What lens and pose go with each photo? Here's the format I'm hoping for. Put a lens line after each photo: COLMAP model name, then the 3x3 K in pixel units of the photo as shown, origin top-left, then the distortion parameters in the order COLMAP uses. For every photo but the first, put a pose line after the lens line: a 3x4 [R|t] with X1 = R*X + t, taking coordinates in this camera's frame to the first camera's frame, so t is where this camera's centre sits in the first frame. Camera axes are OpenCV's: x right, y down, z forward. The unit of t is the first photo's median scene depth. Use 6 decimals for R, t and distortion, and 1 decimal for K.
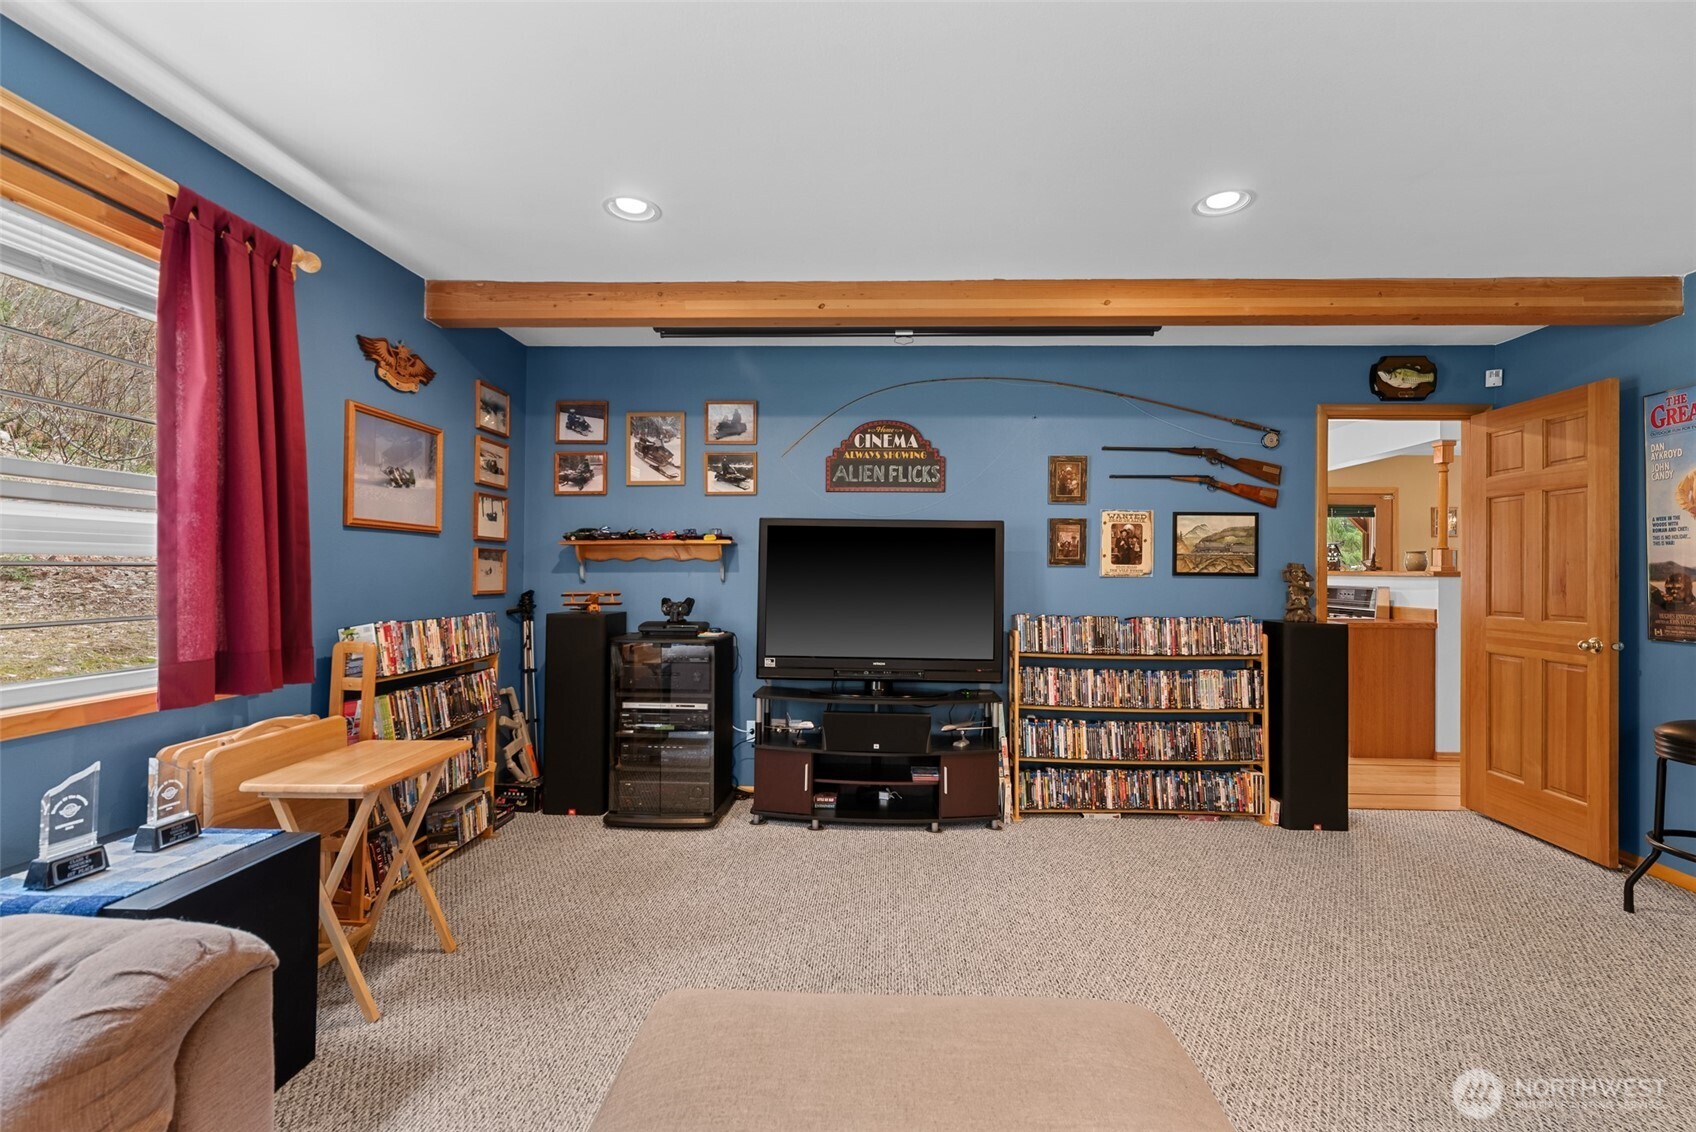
lens RADIAL K [[735.9, 0, 861.8], [0, 735.9, 563.7], [0, 0, 1]] dist [-0.001936, -0.000046]
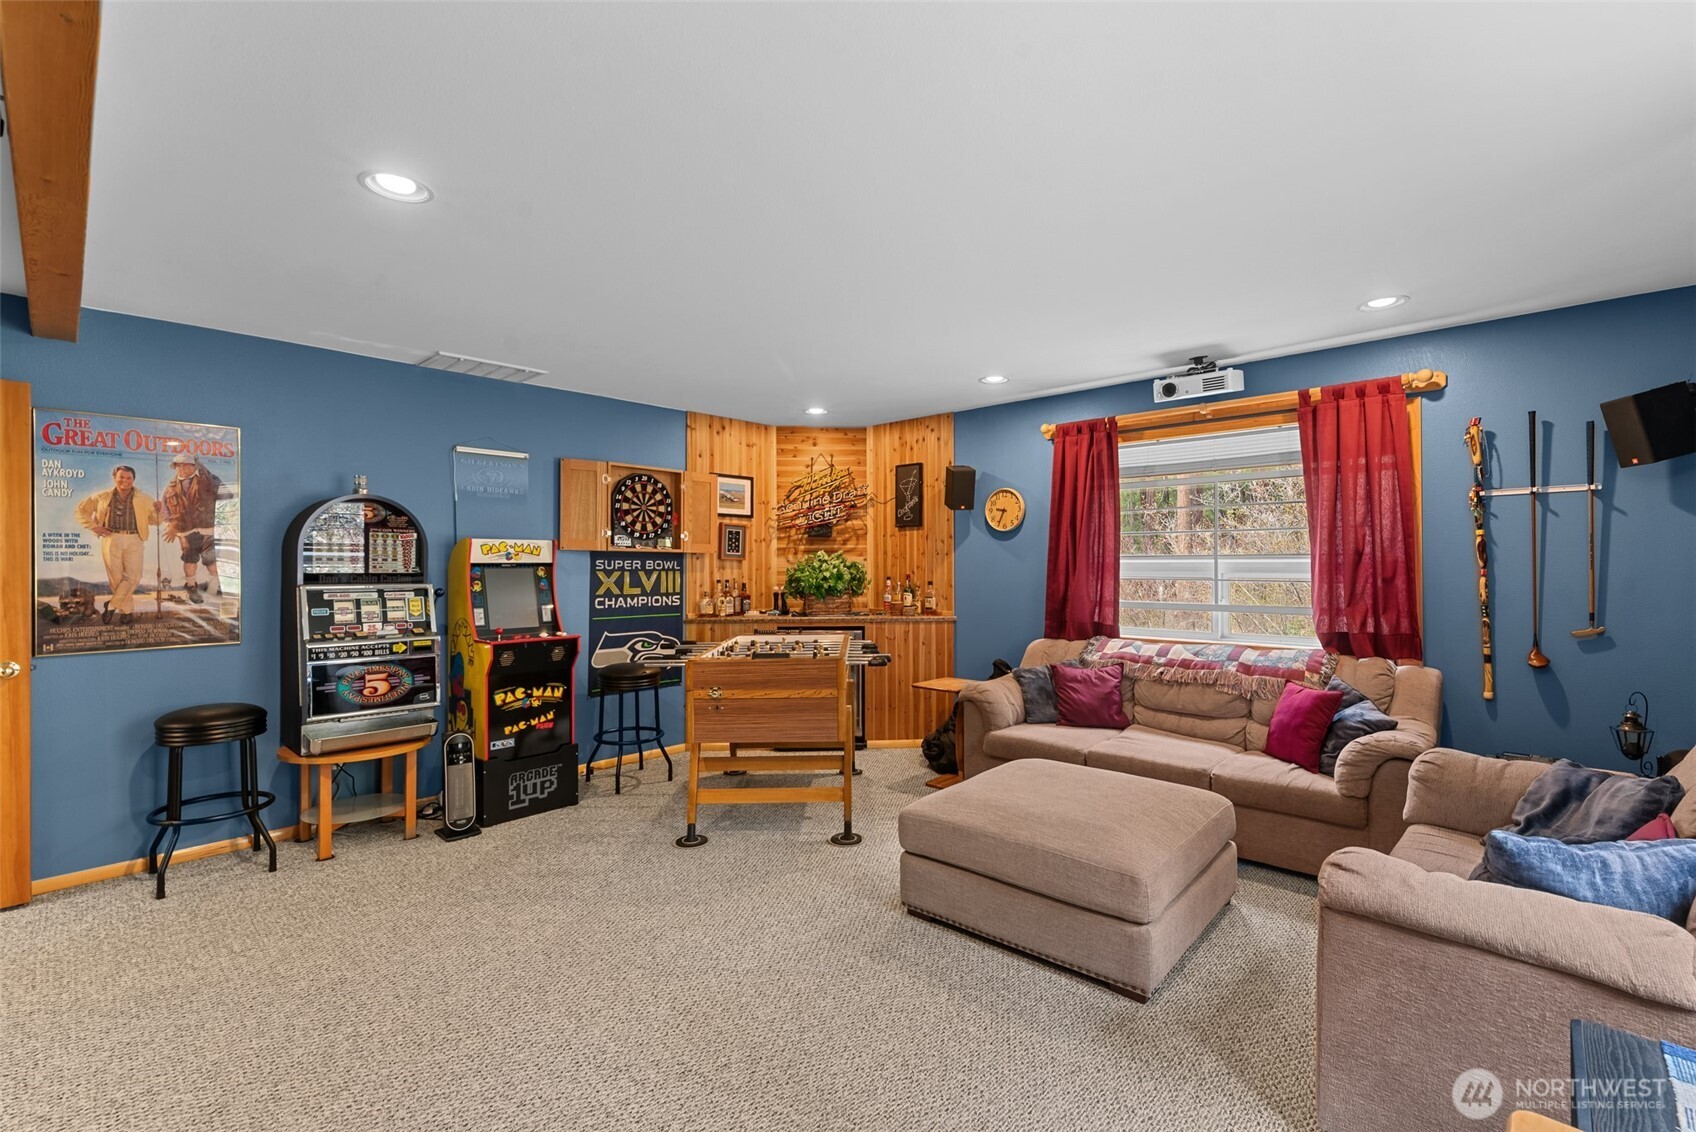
lens RADIAL K [[735.9, 0, 852.3], [0, 735.9, 570.7], [0, 0, 1]] dist [-0.001936, -0.000046]
pose [[-0.755457, -0.011762, 0.655092, -0.394391], [-0.010096, 0.999929, 0.006311, -0.028795], [-0.655120, -0.001846, -0.755523, 1.014913]]
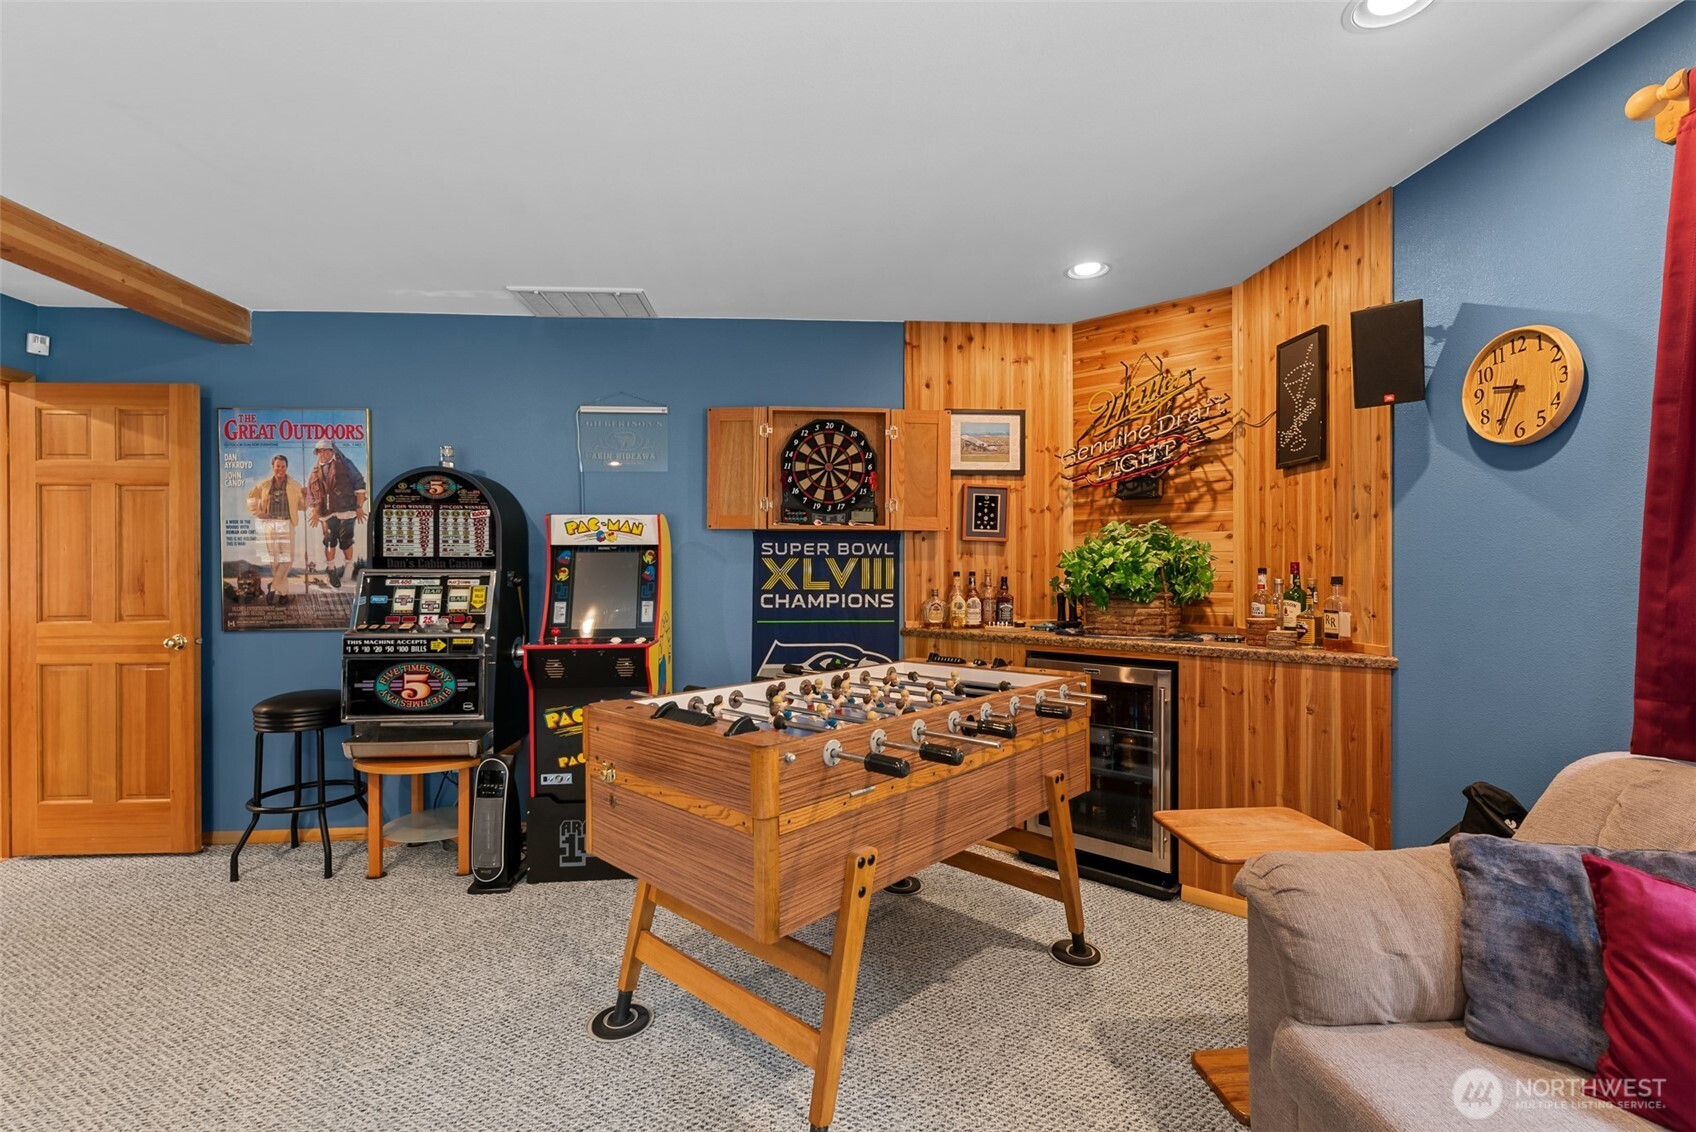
lens RADIAL K [[735.9, 0, 857.0], [0, 735.9, 572.1], [0, 0, 1]] dist [-0.001936, -0.000046]
pose [[-0.114746, -0.015118, 0.993280, -0.126535], [-0.006729, 0.999873, 0.014441, -0.007351], [-0.993372, -0.005027, -0.114833, 0.181732]]
